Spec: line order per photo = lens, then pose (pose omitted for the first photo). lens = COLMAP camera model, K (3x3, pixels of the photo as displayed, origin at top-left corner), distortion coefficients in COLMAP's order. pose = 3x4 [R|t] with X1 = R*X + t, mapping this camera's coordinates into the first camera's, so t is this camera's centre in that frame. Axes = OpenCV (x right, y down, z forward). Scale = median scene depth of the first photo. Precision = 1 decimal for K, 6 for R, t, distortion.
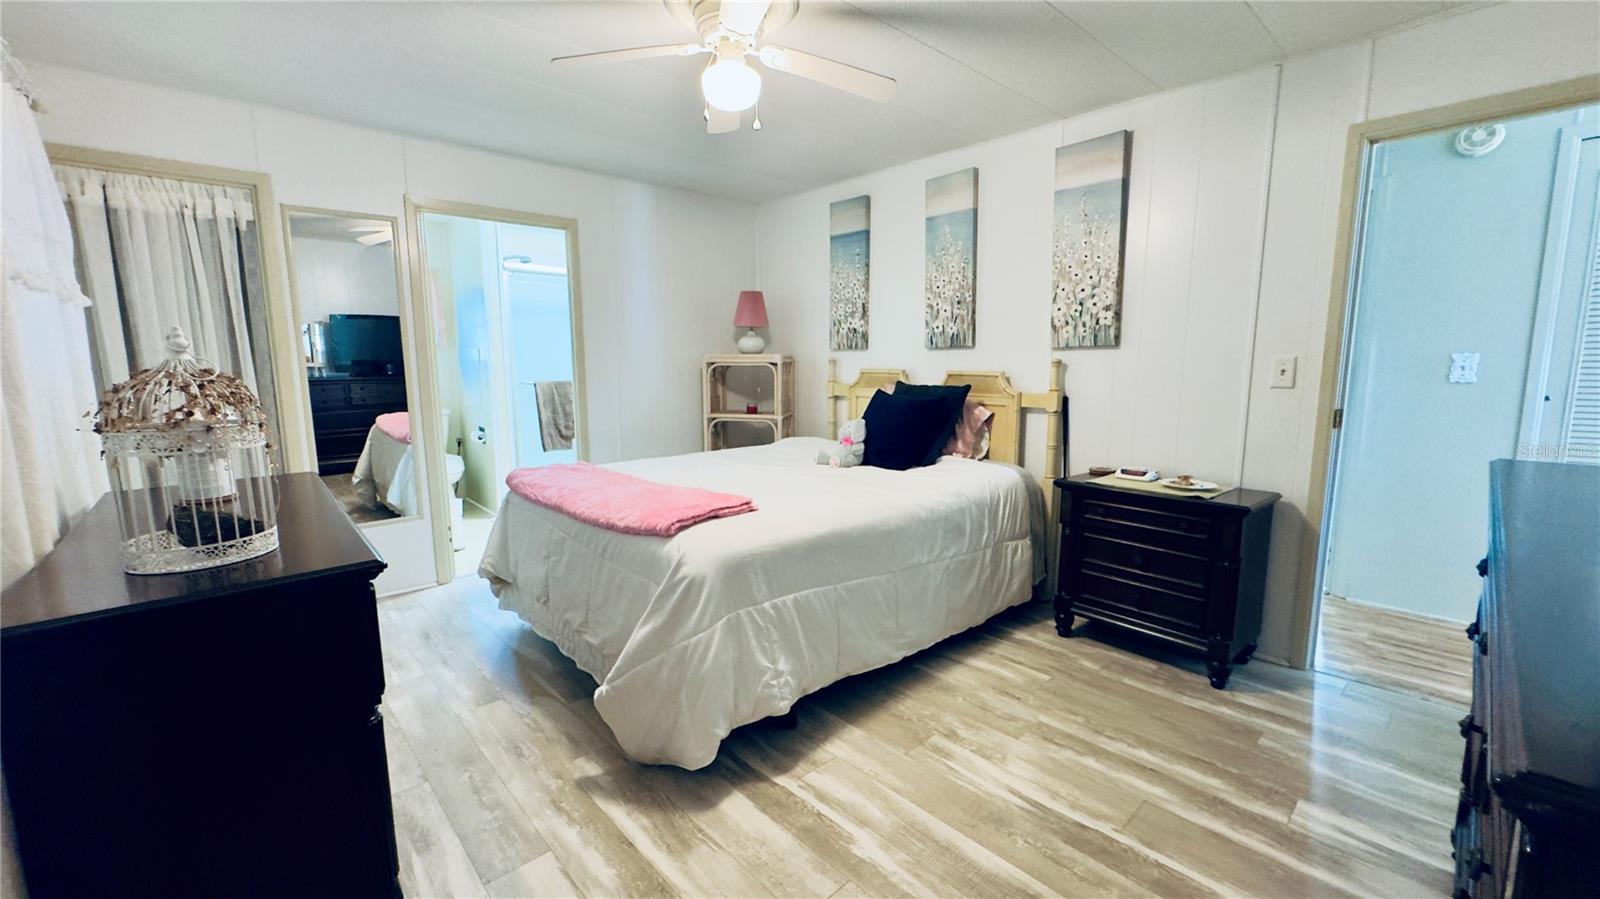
lens RADIAL K [[649.0, 0, 802.6], [0, 649.0, 446.4], [0, 0, 1]] dist [-0.002286, -0.000287]
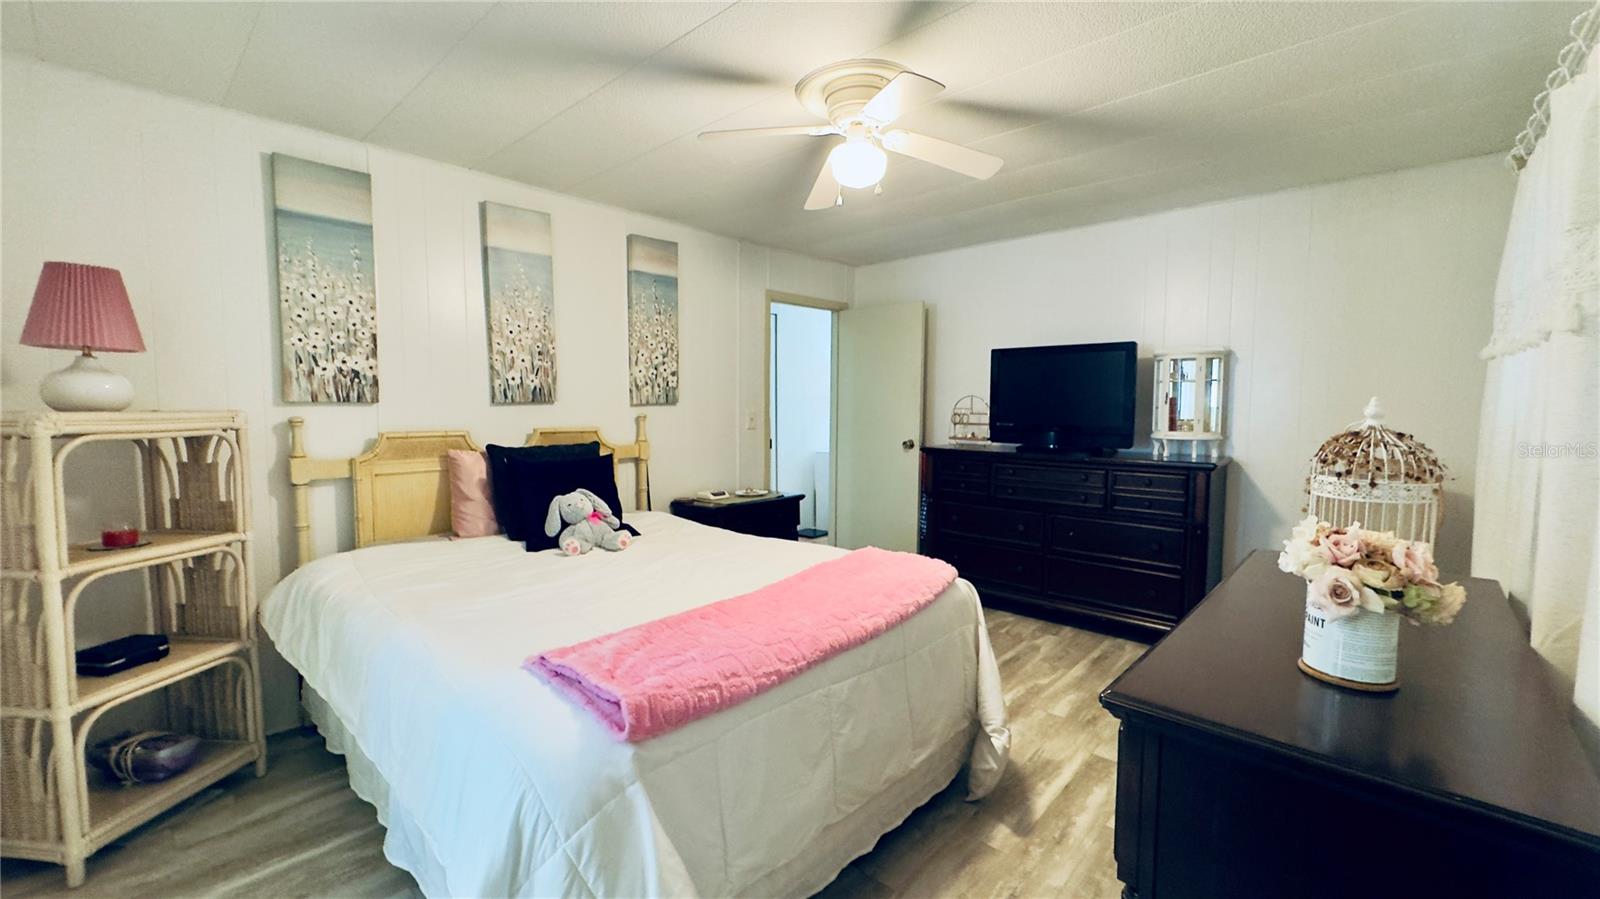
lens RADIAL K [[649.0, 0, 802.0], [0, 649.0, 447.3], [0, 0, 1]] dist [-0.002286, -0.000287]
pose [[-0.101113, -0.063961, 0.992817, -0.784237], [0.137010, 0.987527, 0.077574, -0.125849], [-0.985395, 0.143870, -0.091089, 0.828651]]
